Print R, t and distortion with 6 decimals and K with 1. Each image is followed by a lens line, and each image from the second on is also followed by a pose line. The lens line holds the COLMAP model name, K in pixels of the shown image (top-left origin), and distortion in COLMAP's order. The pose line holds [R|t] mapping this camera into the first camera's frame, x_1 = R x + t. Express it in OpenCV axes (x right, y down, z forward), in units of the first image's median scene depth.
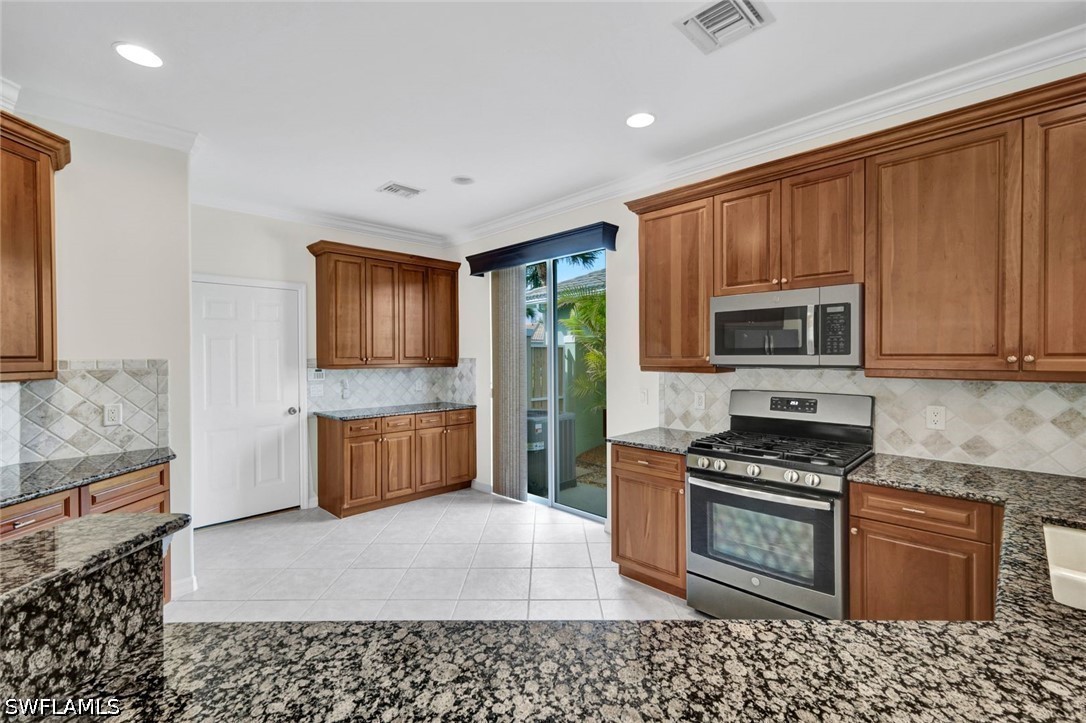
lens RADIAL K [[477.2, 0, 543.0], [0, 477.2, 361.5], [0, 0, 1]] dist [0.019617, -0.000605]
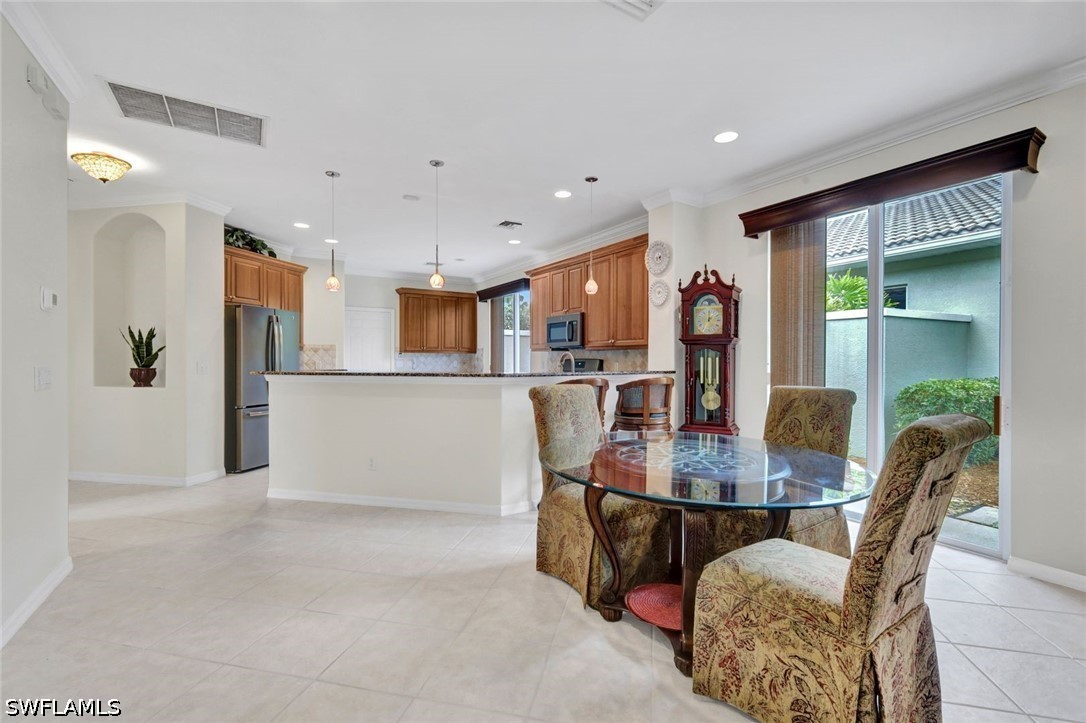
lens RADIAL K [[477.2, 0, 543.0], [0, 477.2, 361.5], [0, 0, 1]] dist [0.019617, -0.000605]
pose [[0.973493, 0.007302, -0.228602, 0.522657], [-0.008315, 0.999959, -0.003471, 0.050946], [0.228567, 0.005280, 0.973514, -0.731694]]
